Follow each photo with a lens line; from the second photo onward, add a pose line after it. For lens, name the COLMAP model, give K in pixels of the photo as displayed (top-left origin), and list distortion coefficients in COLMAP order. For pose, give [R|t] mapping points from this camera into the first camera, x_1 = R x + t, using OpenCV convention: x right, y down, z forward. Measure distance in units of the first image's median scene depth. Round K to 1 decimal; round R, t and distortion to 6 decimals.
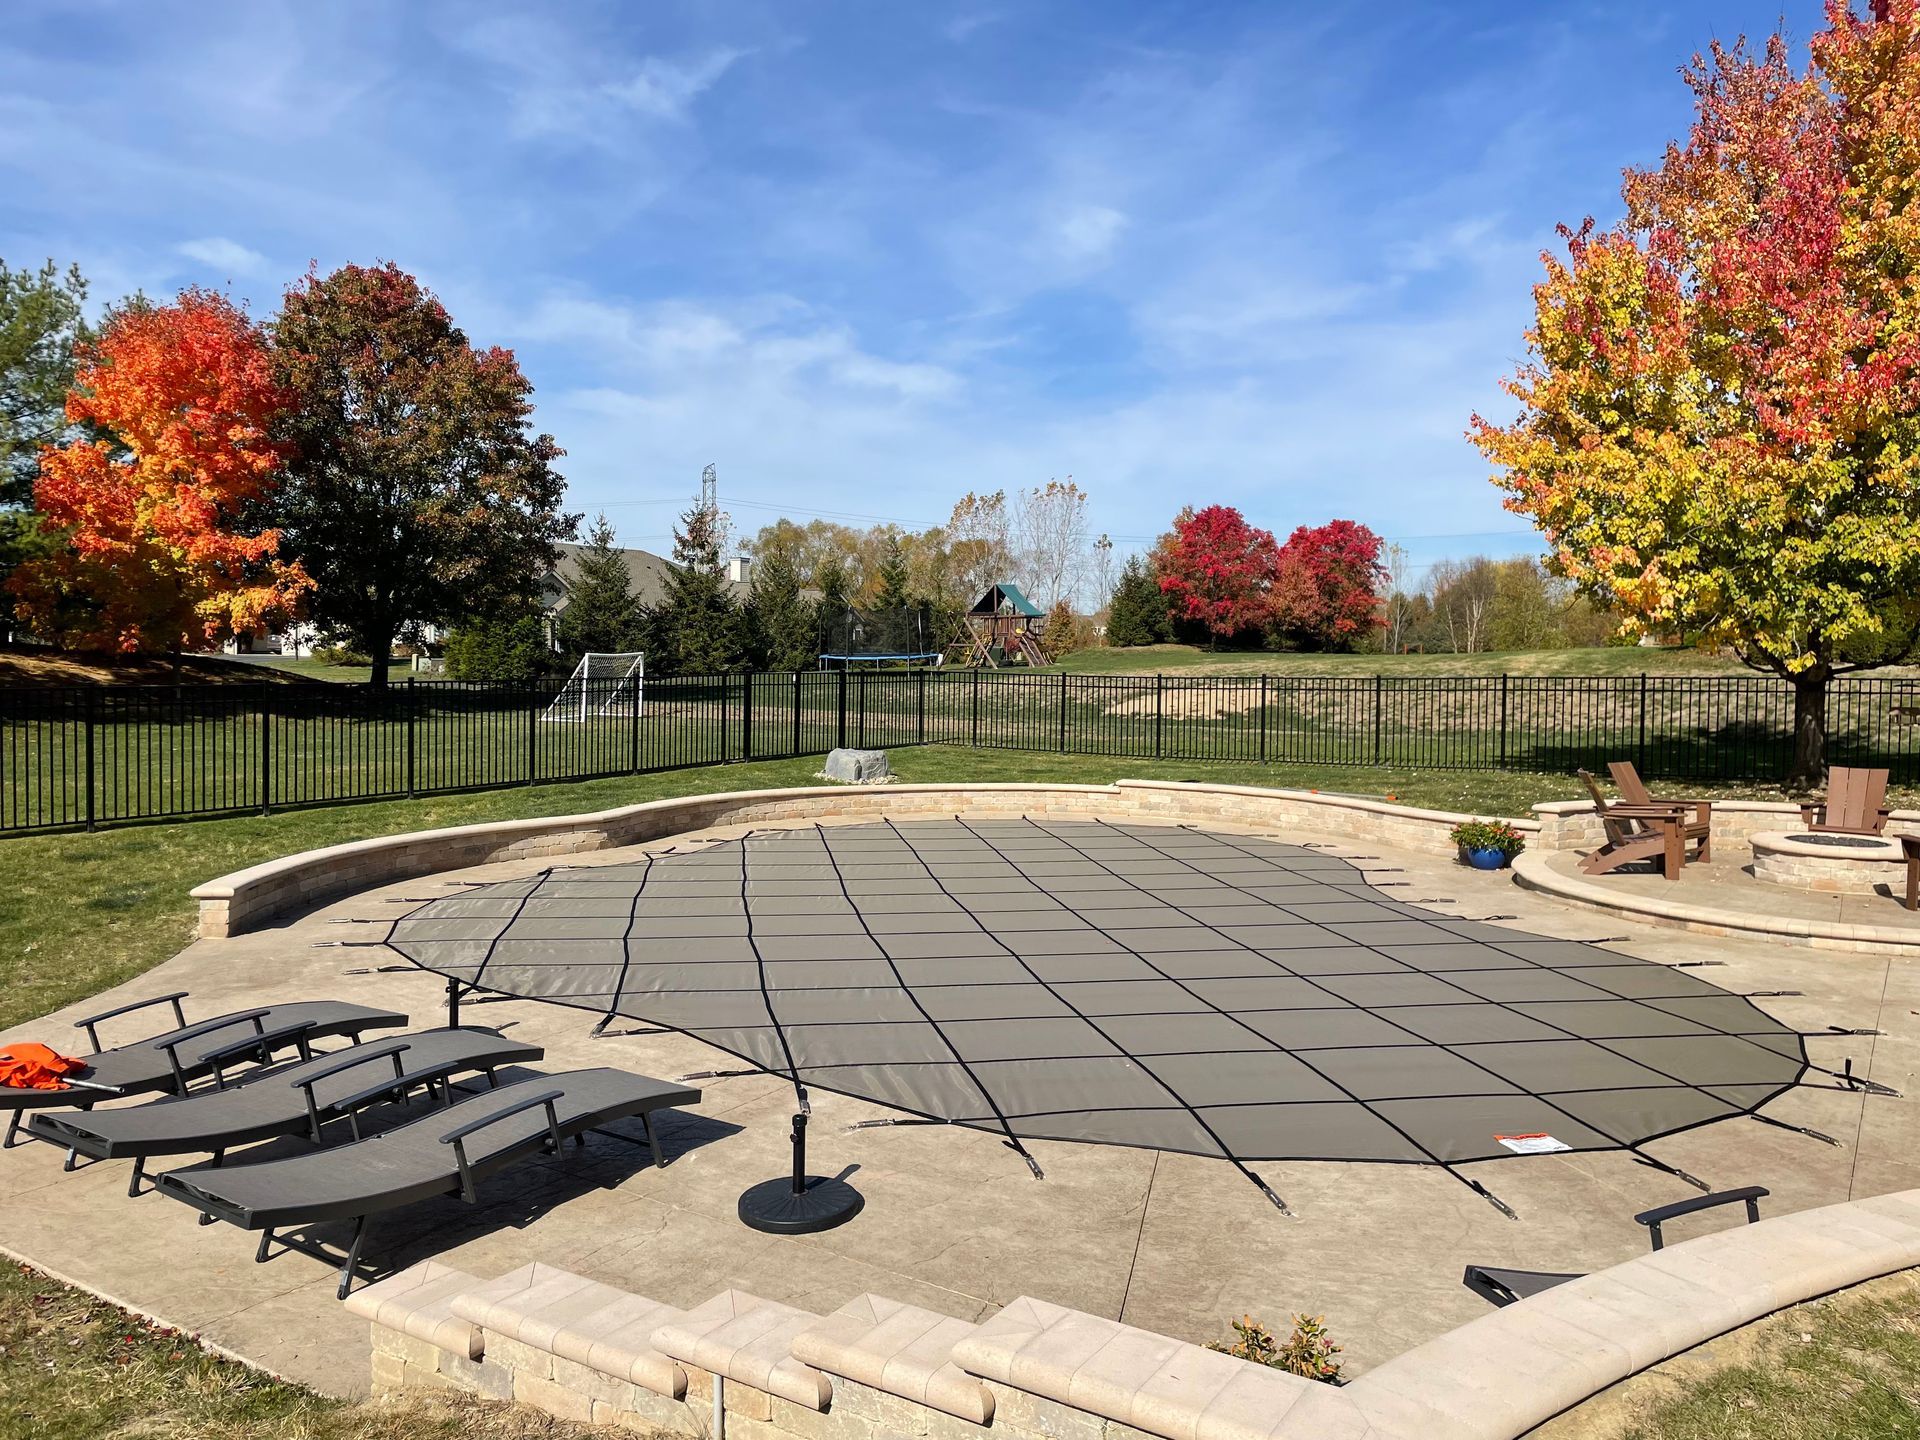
lens RADIAL K [[1507.8, 0, 960.0], [0, 1507.8, 720.0], [0, 0, 1]] dist [0.100847, -0.138723]
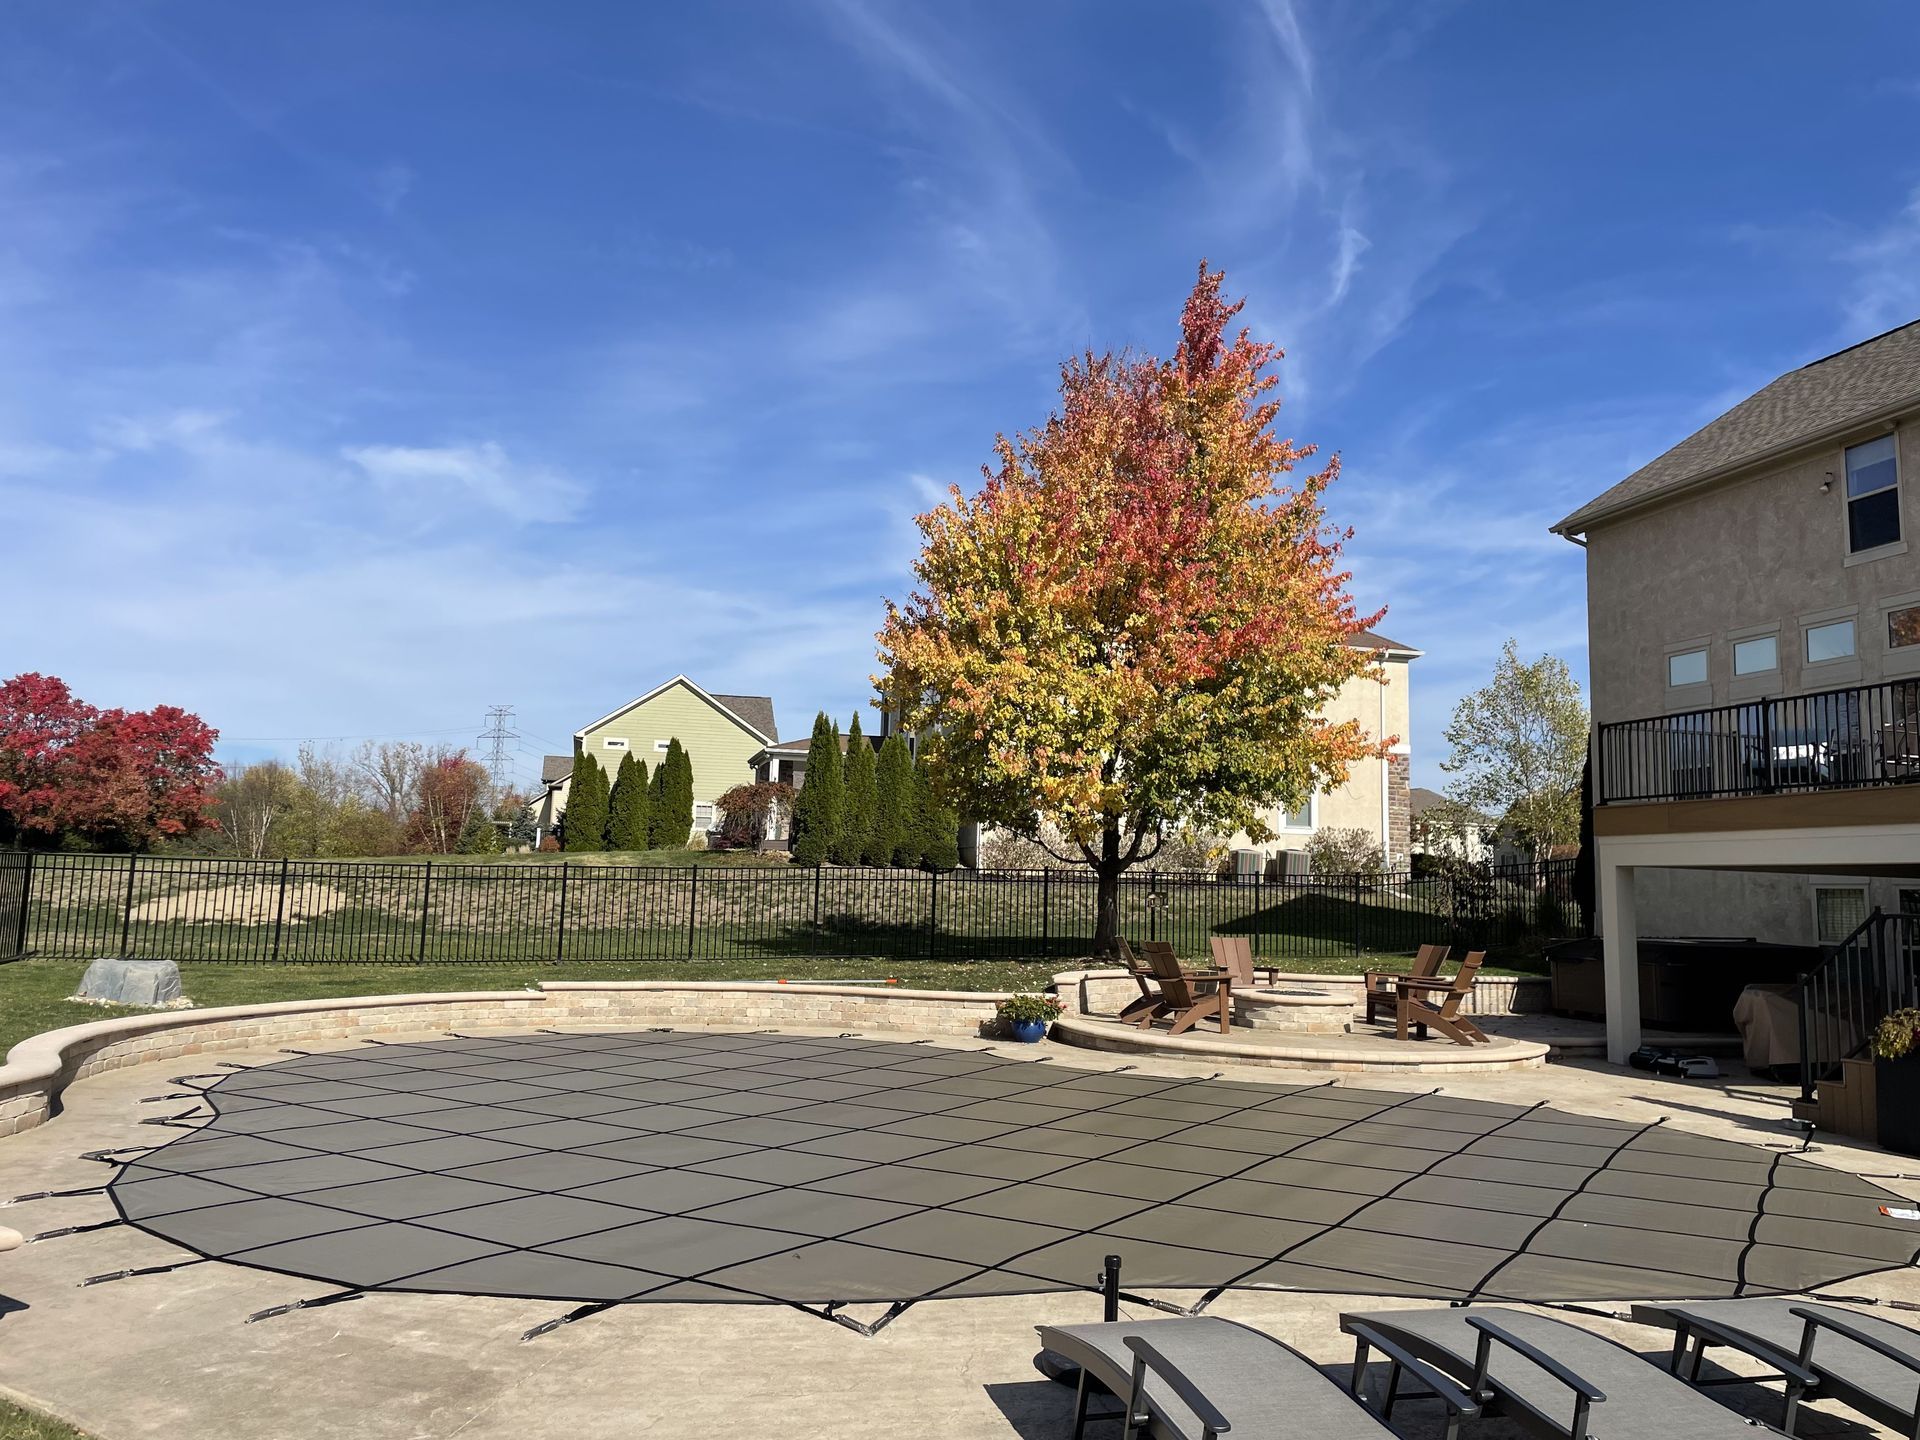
lens RADIAL K [[1507.8, 0, 960.0], [0, 1507.8, 720.0], [0, 0, 1]] dist [0.100847, -0.138723]
pose [[0.651450, 0.088327, 0.753532, -0.302938], [0.019769, 0.990887, -0.133240, 0.009564], [-0.758434, 0.101696, 0.643767, 0.206618]]
